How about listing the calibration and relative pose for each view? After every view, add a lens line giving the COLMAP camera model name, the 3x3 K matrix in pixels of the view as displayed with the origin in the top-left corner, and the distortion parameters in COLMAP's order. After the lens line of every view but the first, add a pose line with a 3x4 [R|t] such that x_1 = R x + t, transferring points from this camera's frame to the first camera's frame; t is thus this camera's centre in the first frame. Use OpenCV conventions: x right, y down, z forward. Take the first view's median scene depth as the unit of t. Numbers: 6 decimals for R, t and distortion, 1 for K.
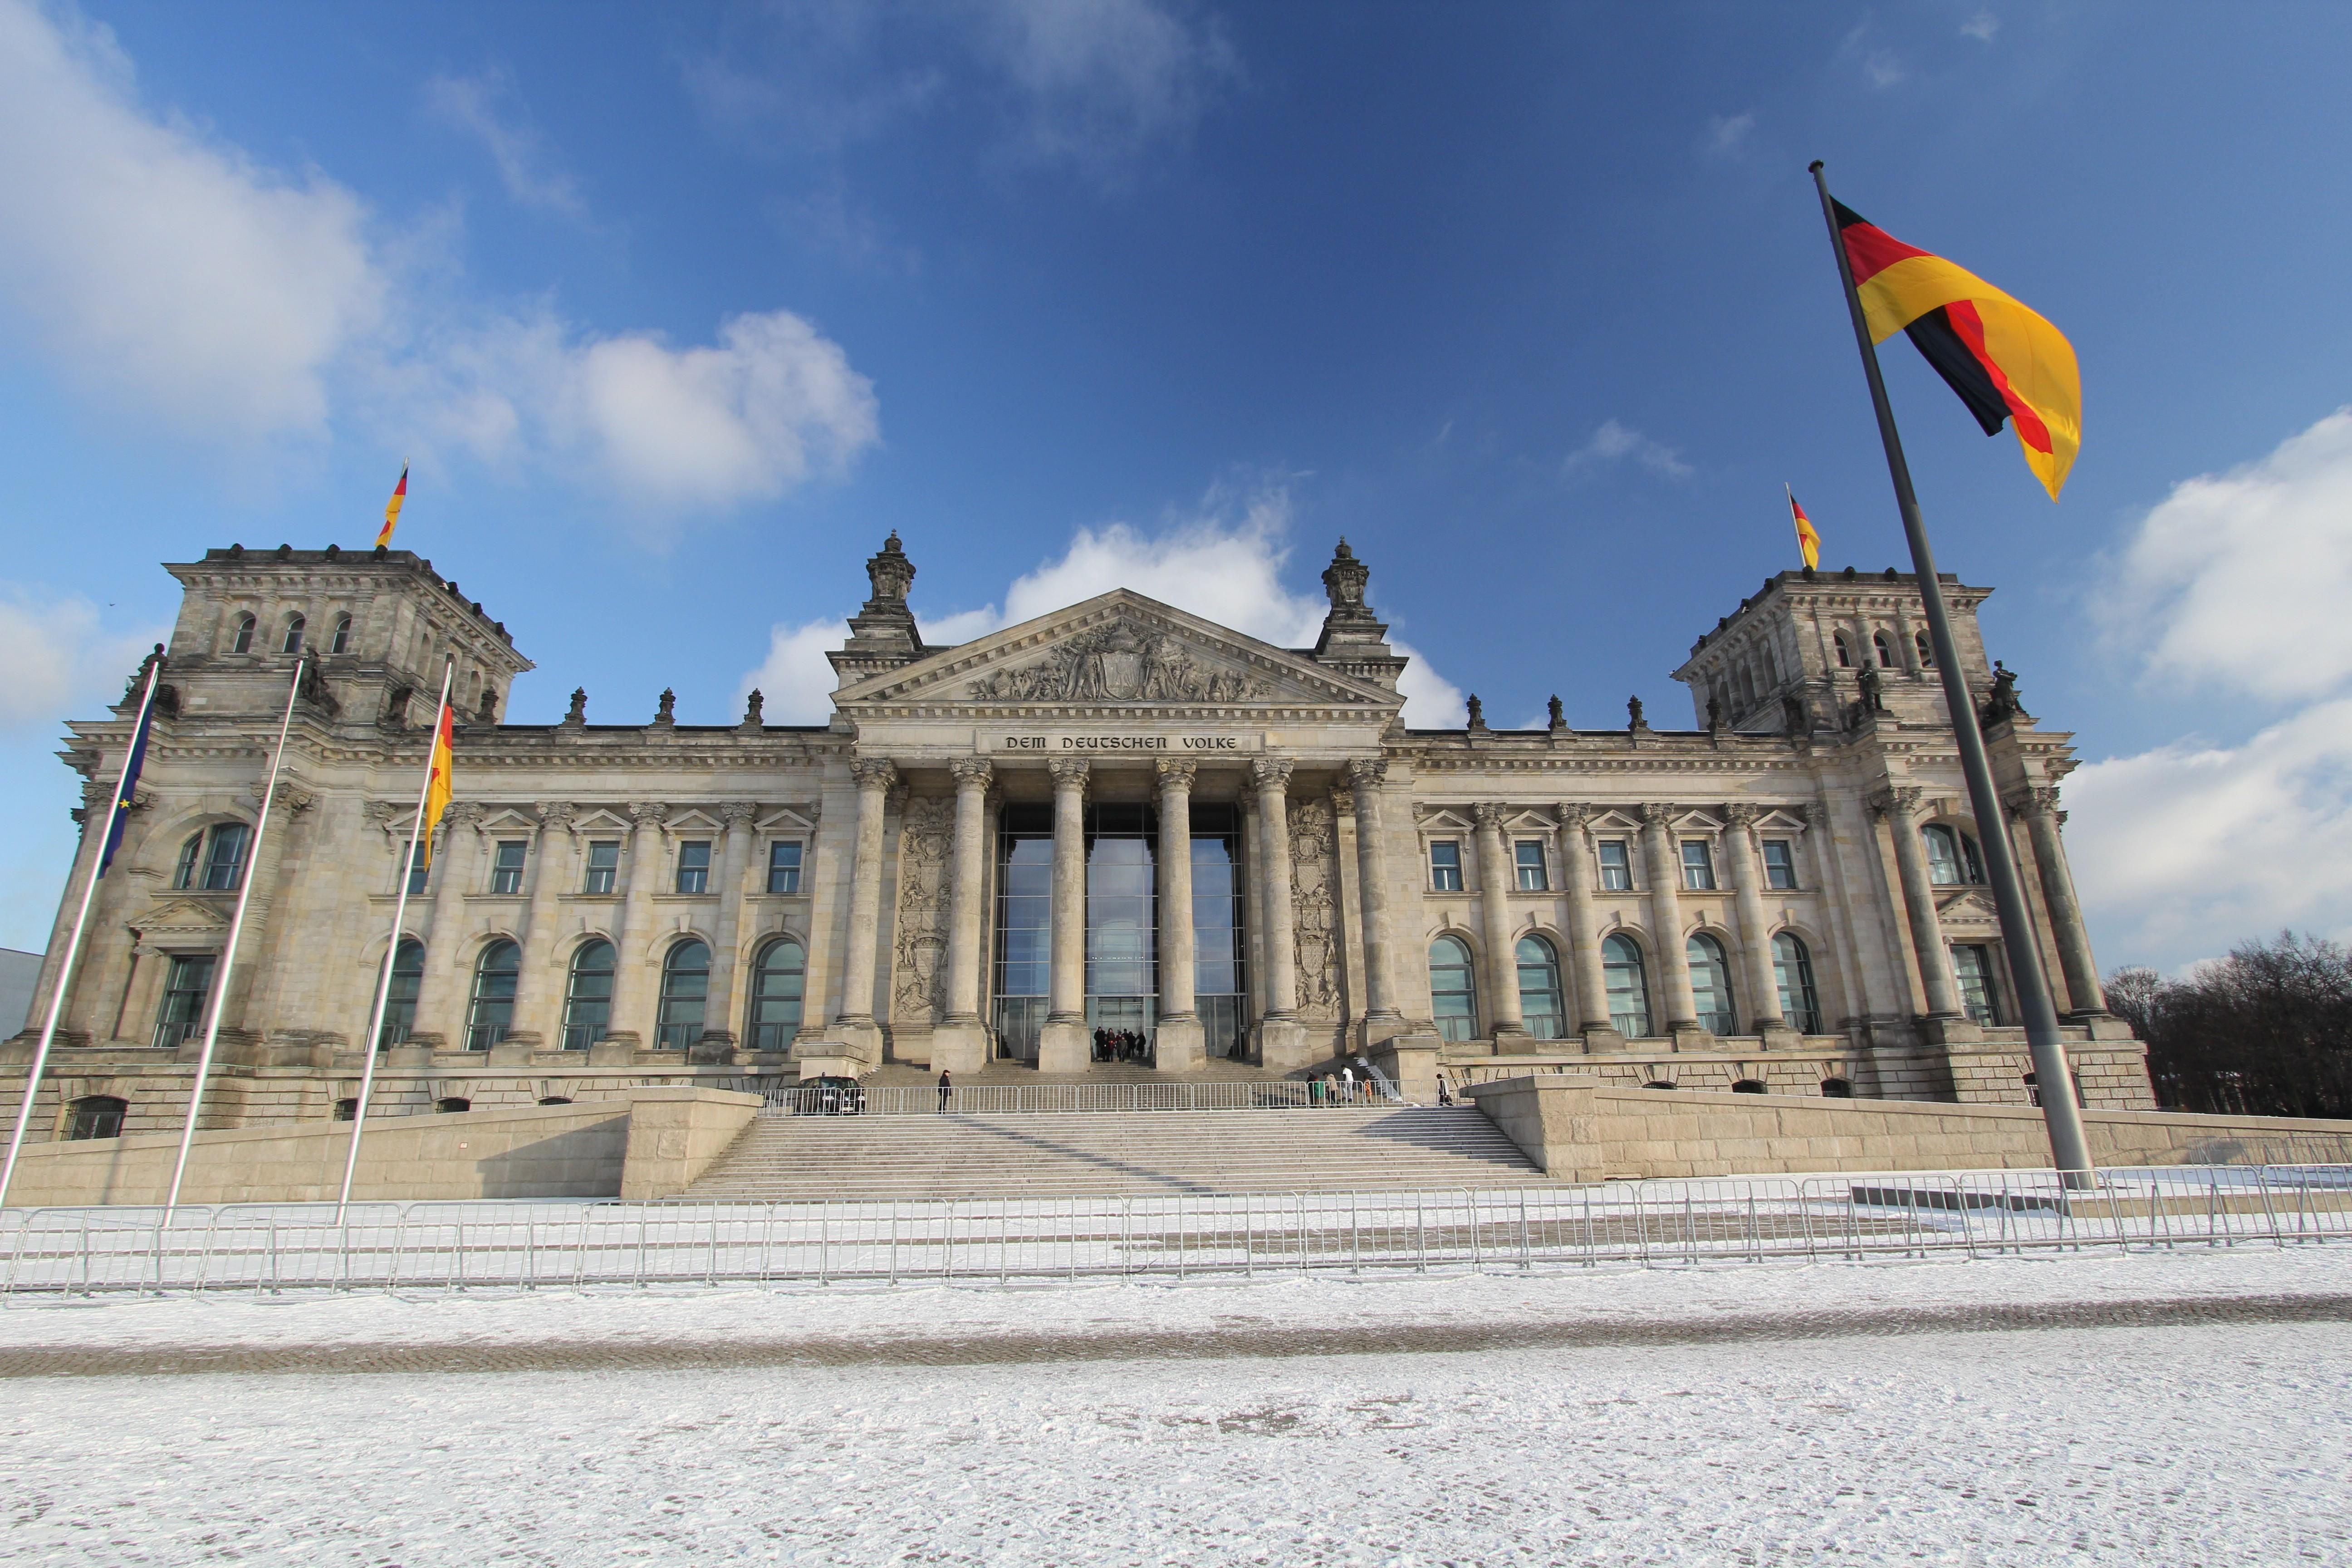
lens RADIAL K [[1090.6, 0, 1177.8], [0, 1090.6, 764.0], [0, 0, 1]] dist [-0.010852, -0.000516]
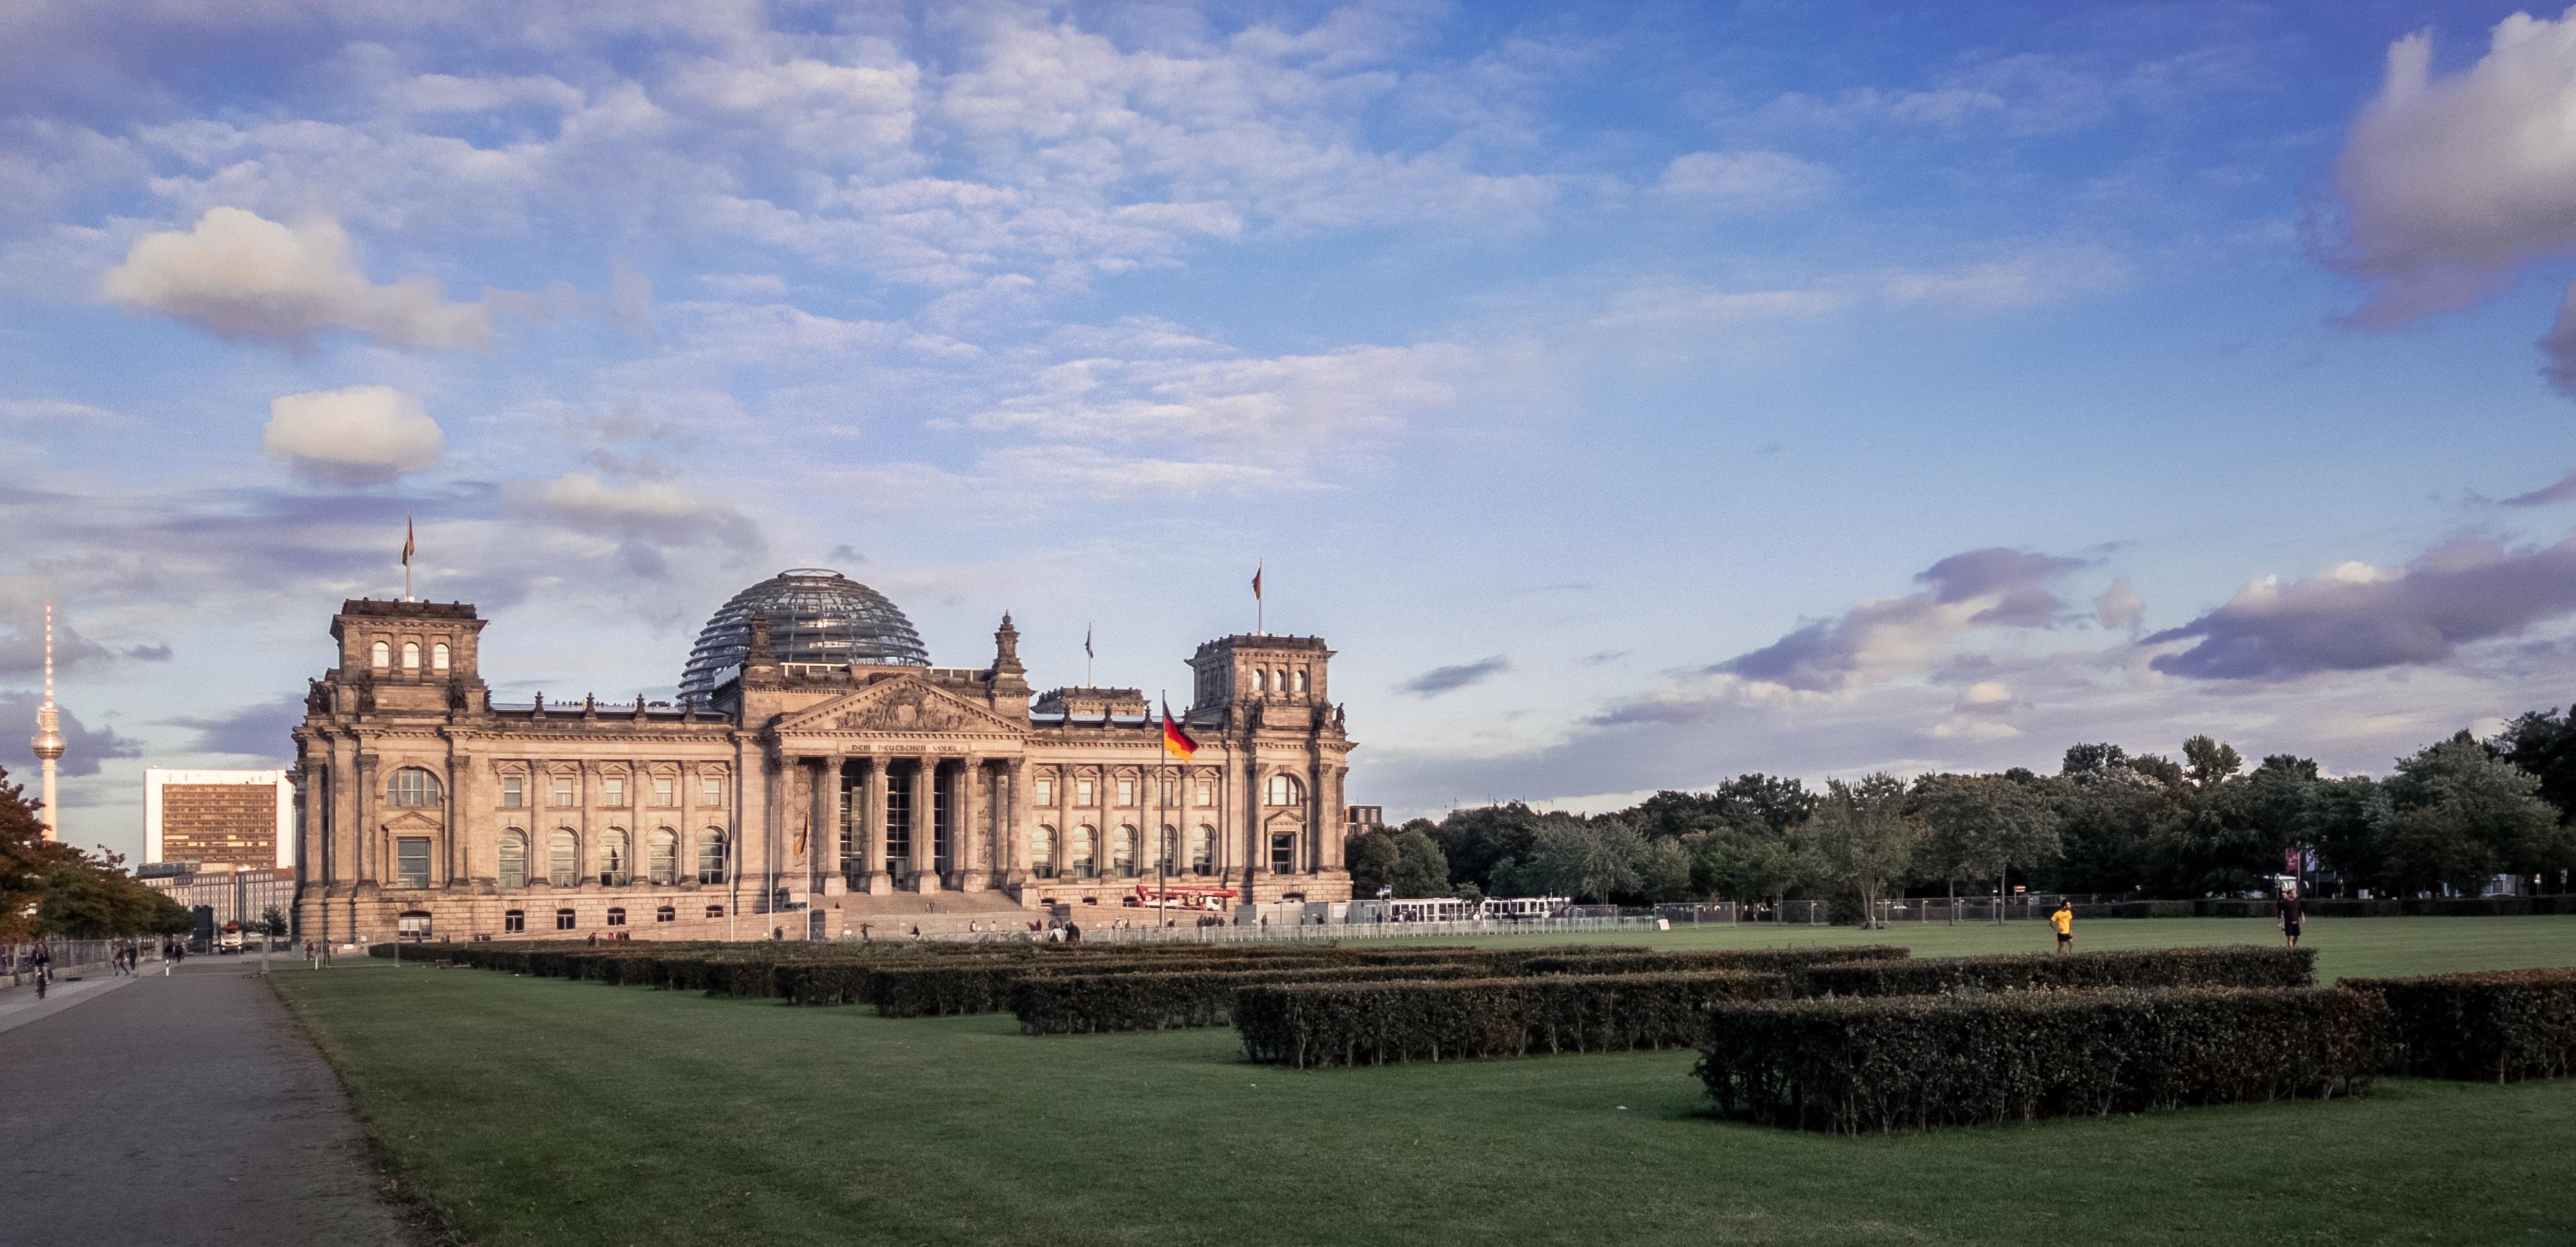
lens RADIAL K [[2419.9, 0, 1428.0], [0, 2419.9, 721.7], [0, 0, 1]] dist [0.075939, -0.000556]
pose [[0.911414, 0.027484, 0.410571, -1.023185], [-0.125480, 0.968808, 0.213696, -1.158341], [-0.391891, -0.246284, 0.886434, -3.449247]]
